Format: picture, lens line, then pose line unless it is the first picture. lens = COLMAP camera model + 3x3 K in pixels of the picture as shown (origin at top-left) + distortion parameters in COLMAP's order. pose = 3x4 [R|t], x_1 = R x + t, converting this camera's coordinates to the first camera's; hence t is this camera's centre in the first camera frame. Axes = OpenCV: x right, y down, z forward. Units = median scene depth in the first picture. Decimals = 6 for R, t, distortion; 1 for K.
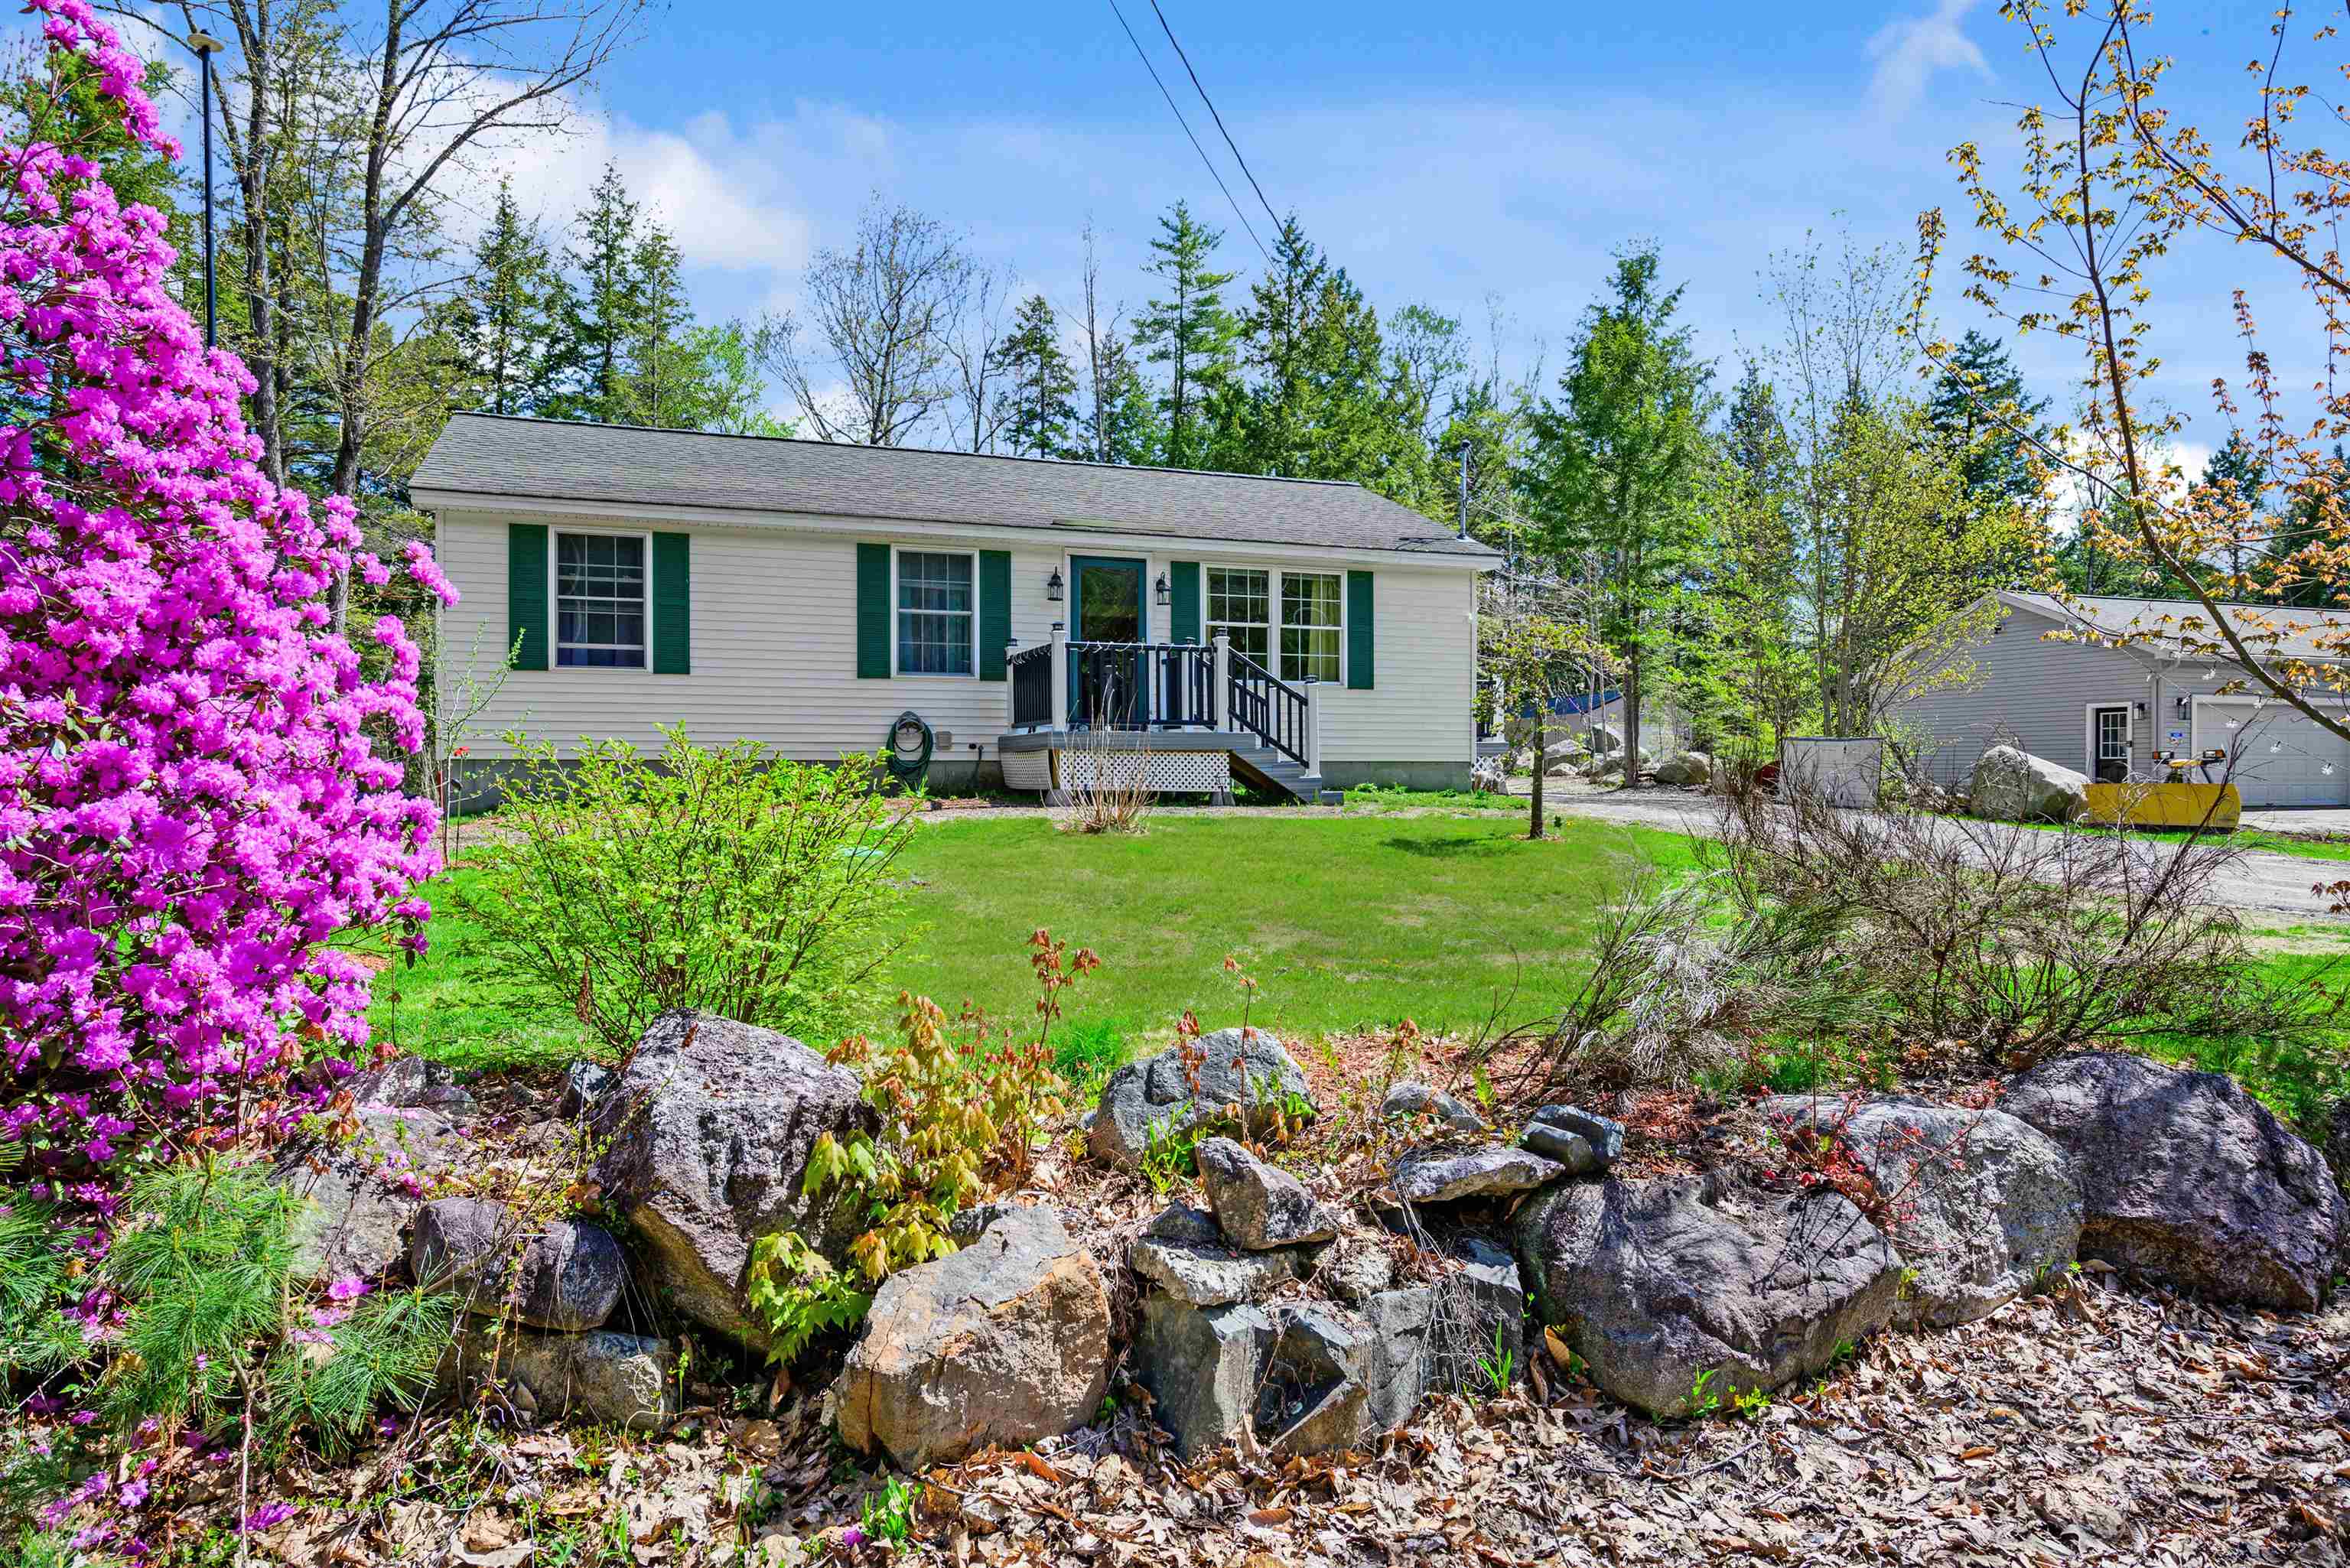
lens RADIAL K [[1412.7, 0, 1193.7], [0, 1412.7, 770.6], [0, 0, 1]] dist [0.000075, -0.001226]
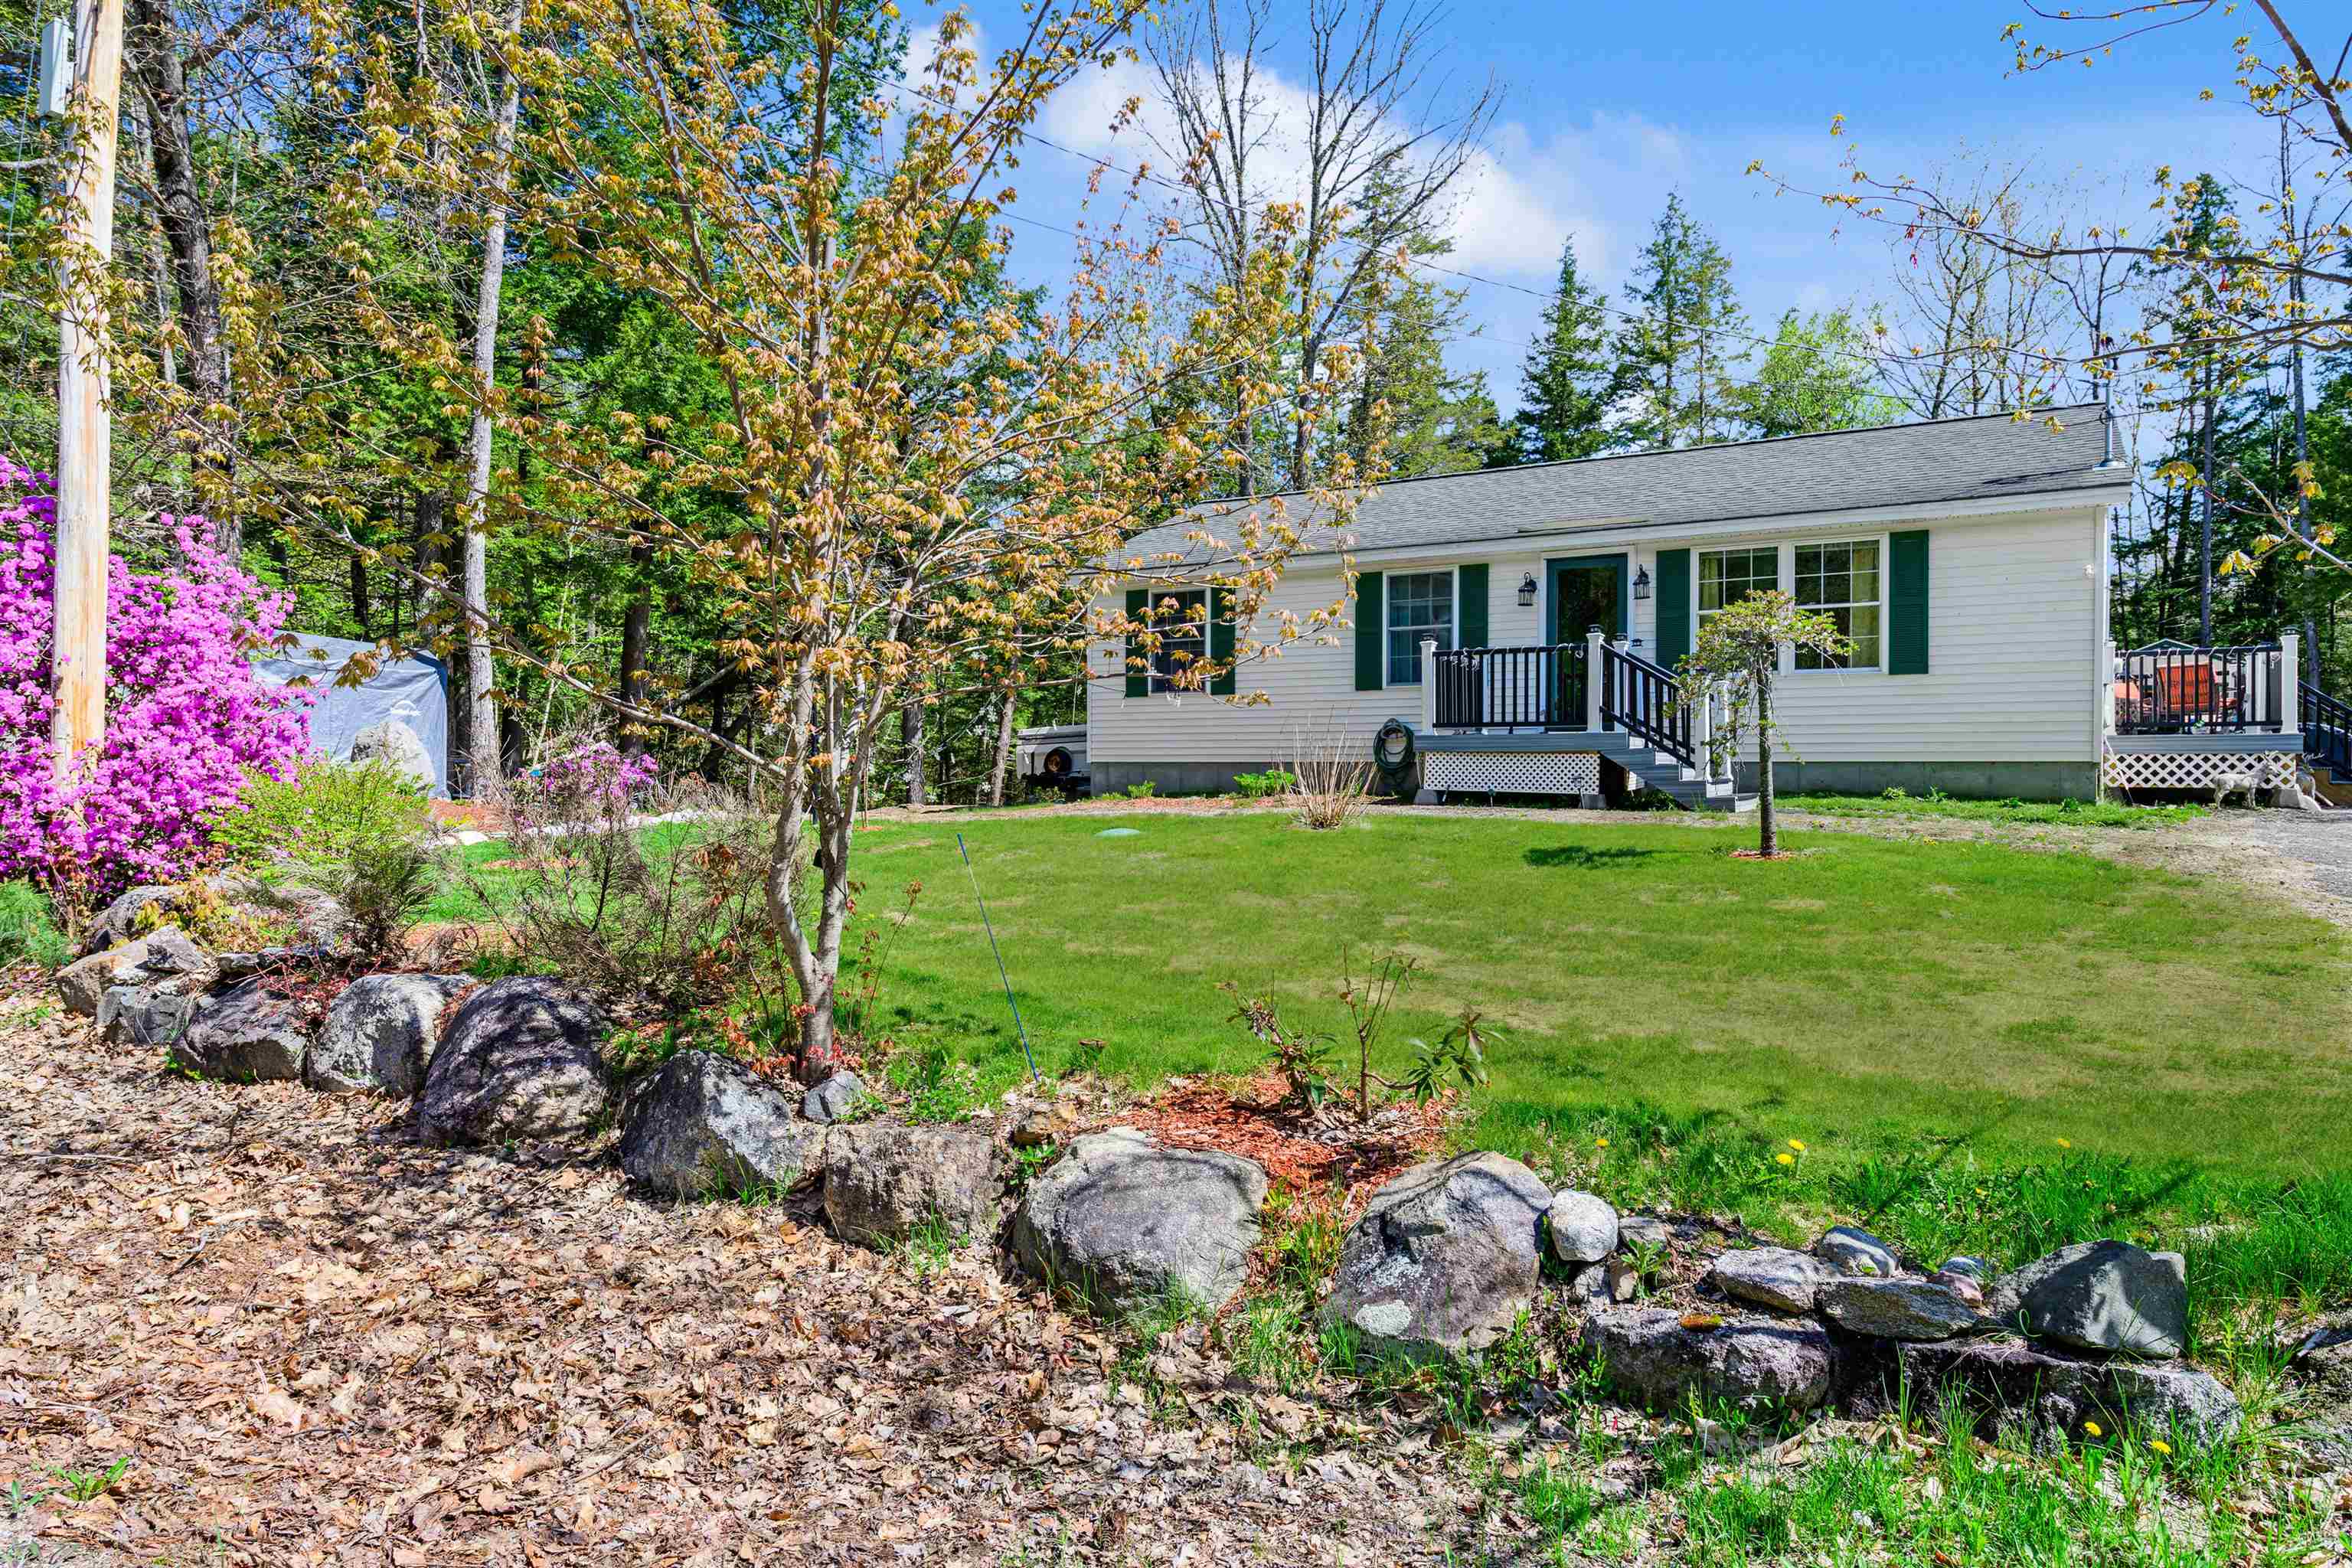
lens RADIAL K [[1414.0, 0, 1174.3], [0, 1414.0, 794.7], [0, 0, 1]] dist [0.000075, -0.001226]
pose [[0.604801, 0.017074, -0.796193, 0.533448], [-0.001995, 0.999799, 0.019924, -0.003068], [0.796374, -0.010462, 0.604714, 0.161714]]
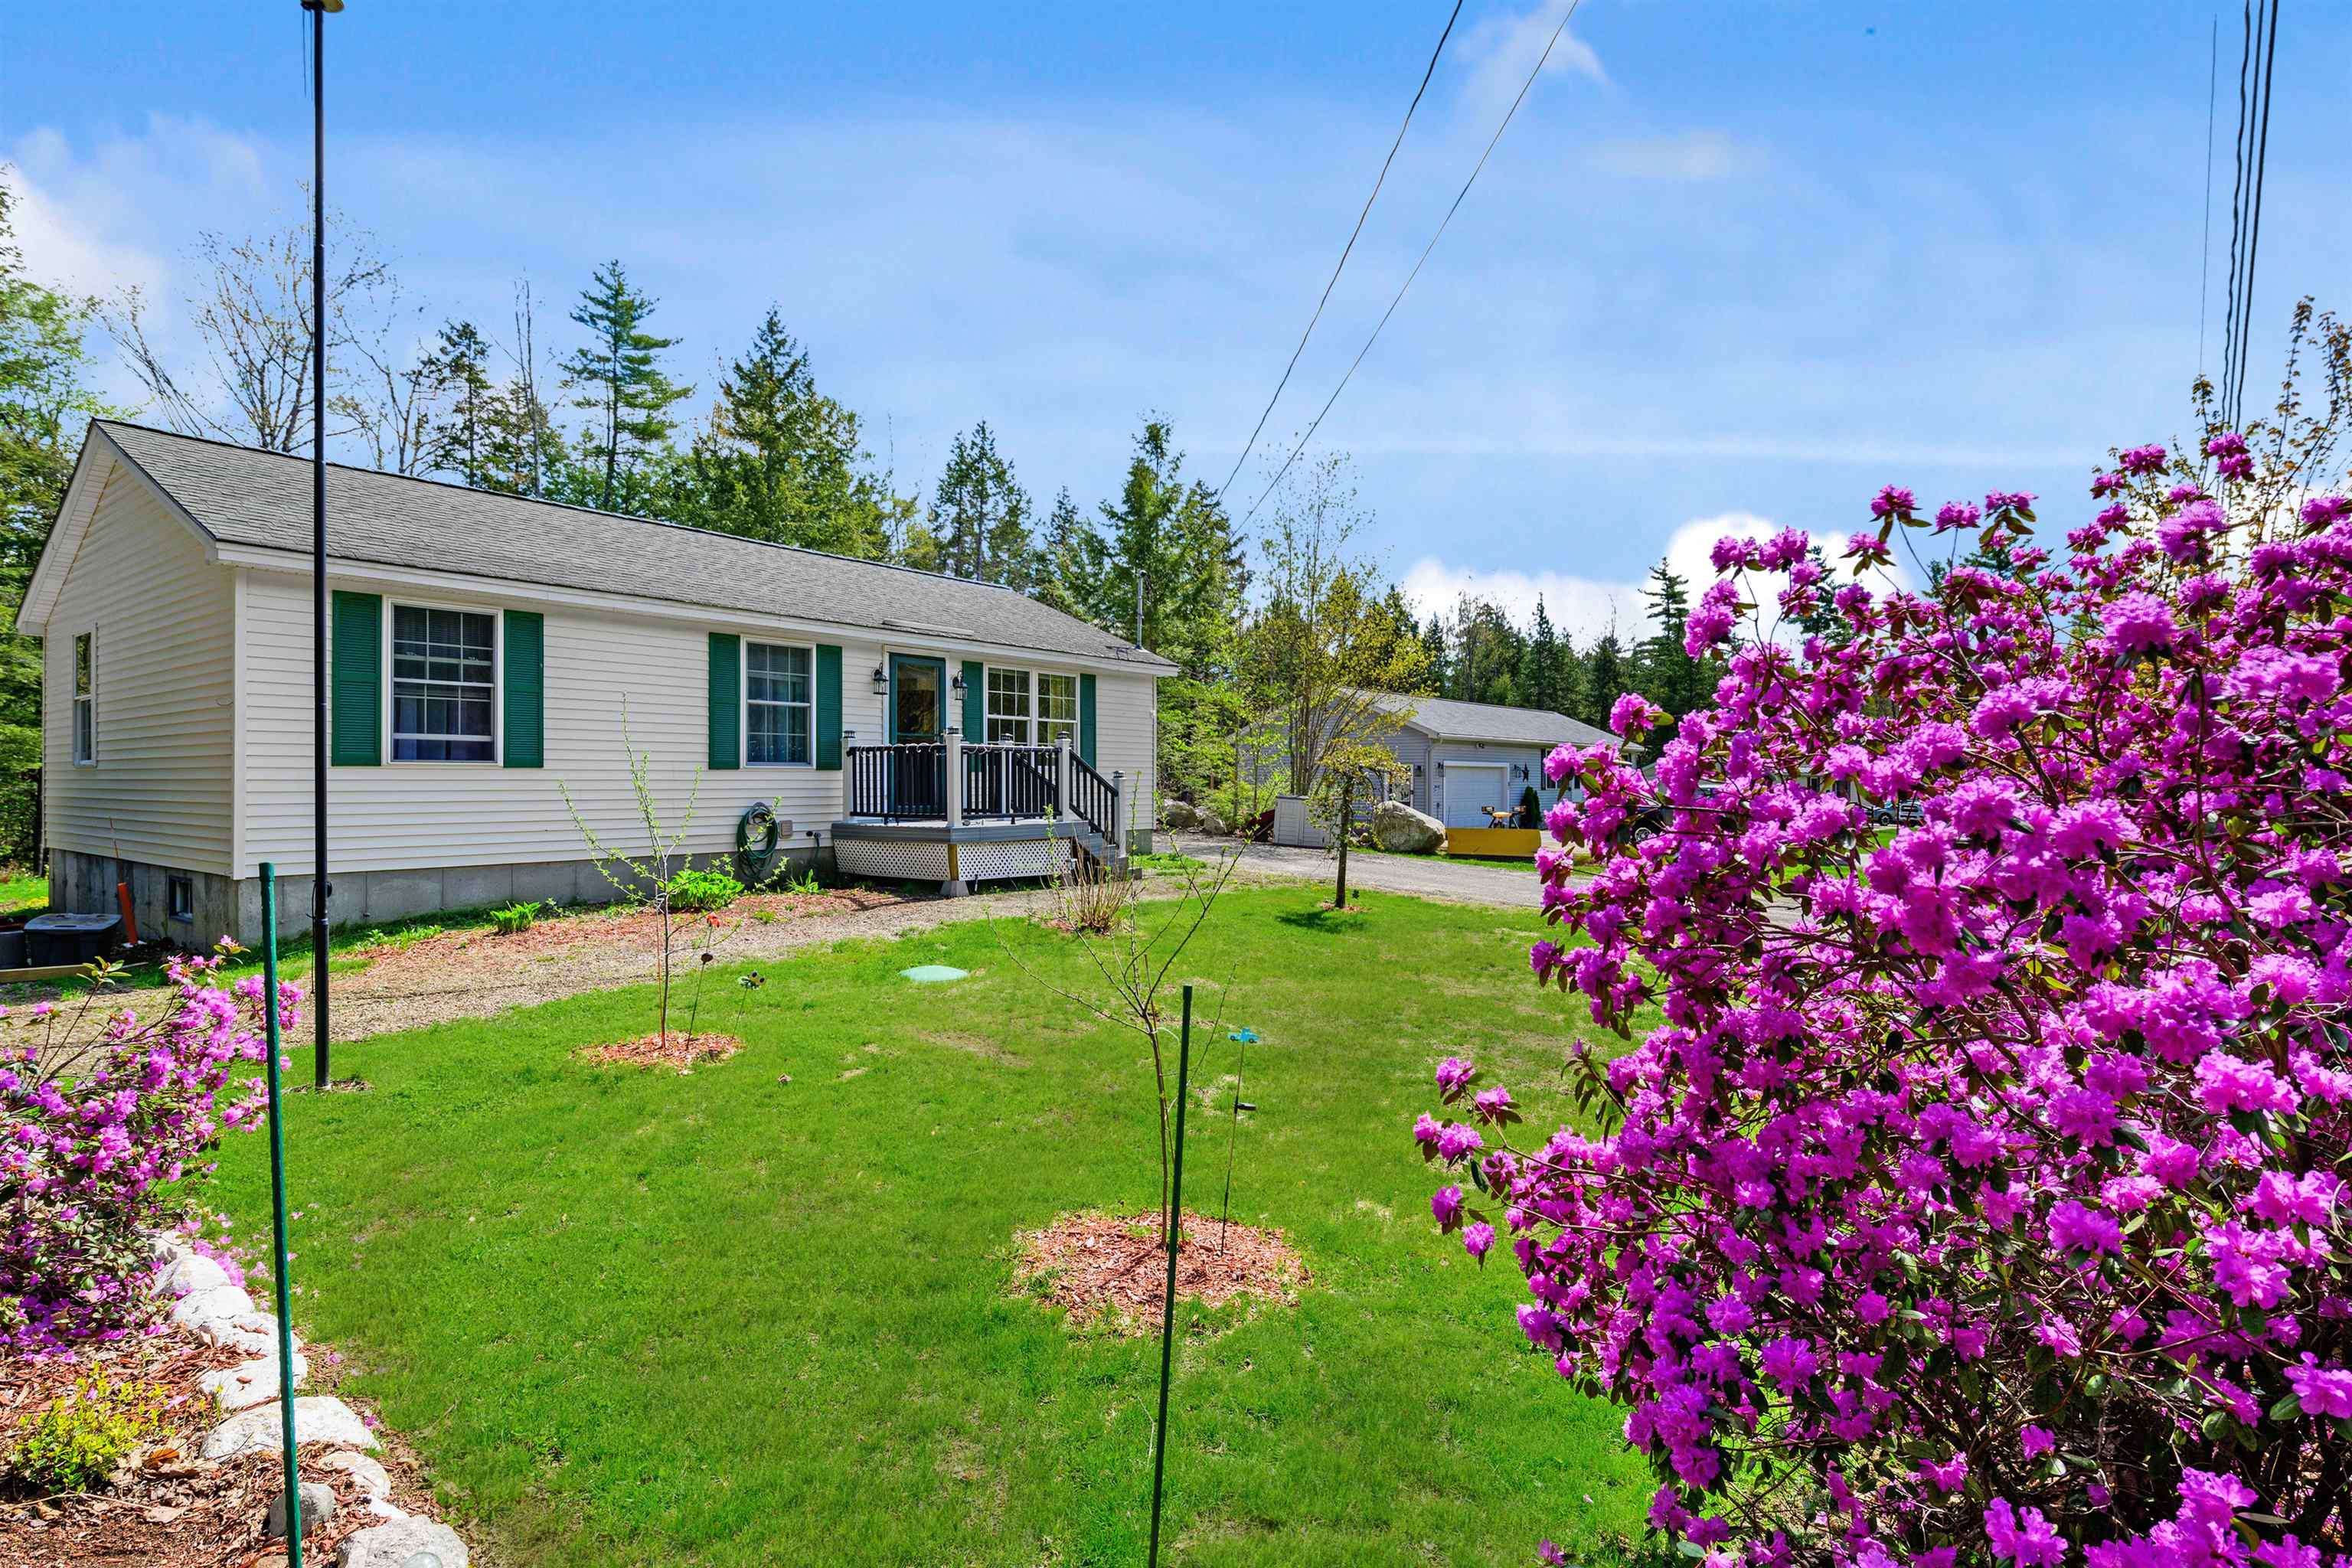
lens RADIAL K [[1153.7, 0, 1180.0], [0, 1153.7, 784.2], [0, 0, 1]] dist [-0.005812, 0.000039]
pose [[0.846525, 0.000869, 0.532348, -0.346735], [-0.004065, 0.999980, 0.004833, -0.054097], [-0.532333, -0.006255, 0.846512, 0.133861]]
